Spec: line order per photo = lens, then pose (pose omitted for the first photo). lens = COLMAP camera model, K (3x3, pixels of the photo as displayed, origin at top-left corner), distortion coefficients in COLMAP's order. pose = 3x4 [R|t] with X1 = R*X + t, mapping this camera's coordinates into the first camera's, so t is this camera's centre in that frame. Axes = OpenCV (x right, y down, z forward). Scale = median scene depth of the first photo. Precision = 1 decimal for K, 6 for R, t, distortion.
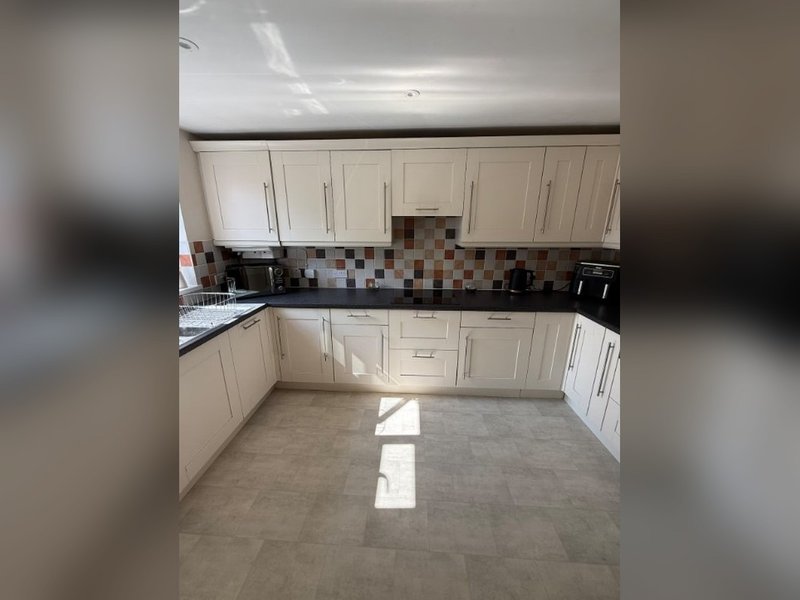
lens RADIAL K [[262.3, 0, 399.6], [0, 262.3, 296.2], [0, 0, 1]] dist [0.000869, 0.000073]
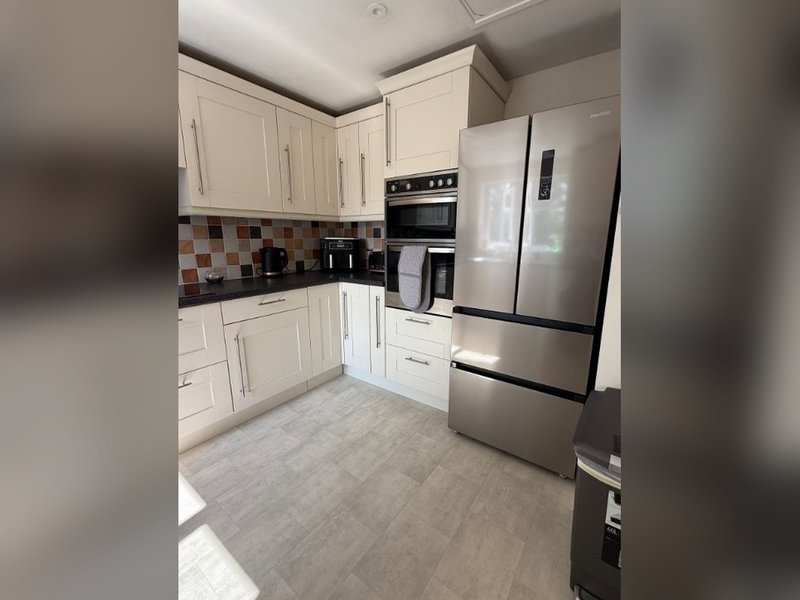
lens RADIAL K [[297.0, 0, 401.0], [0, 297.0, 296.2], [0, 0, 1]] dist [-0.001150, 0.000025]
pose [[0.546026, -0.173111, 0.819688, -0.146404], [0.221867, 0.973364, 0.057771, 0.100348], [-0.807855, 0.150317, 0.569890, 0.150625]]
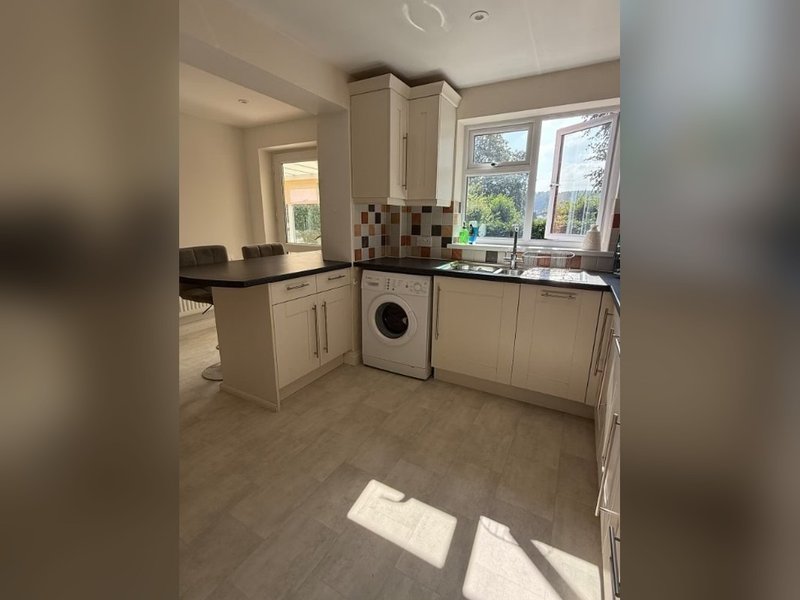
lens RADIAL K [[324.2, 0, 398.7], [0, 324.2, 299.3], [0, 0, 1]] dist [-0.000166, -0.000032]
pose [[-0.446955, 0.203911, -0.871006, 0.457046], [-0.243146, 0.909325, 0.337652, -0.087766], [0.860878, 0.362697, -0.356847, 0.839997]]
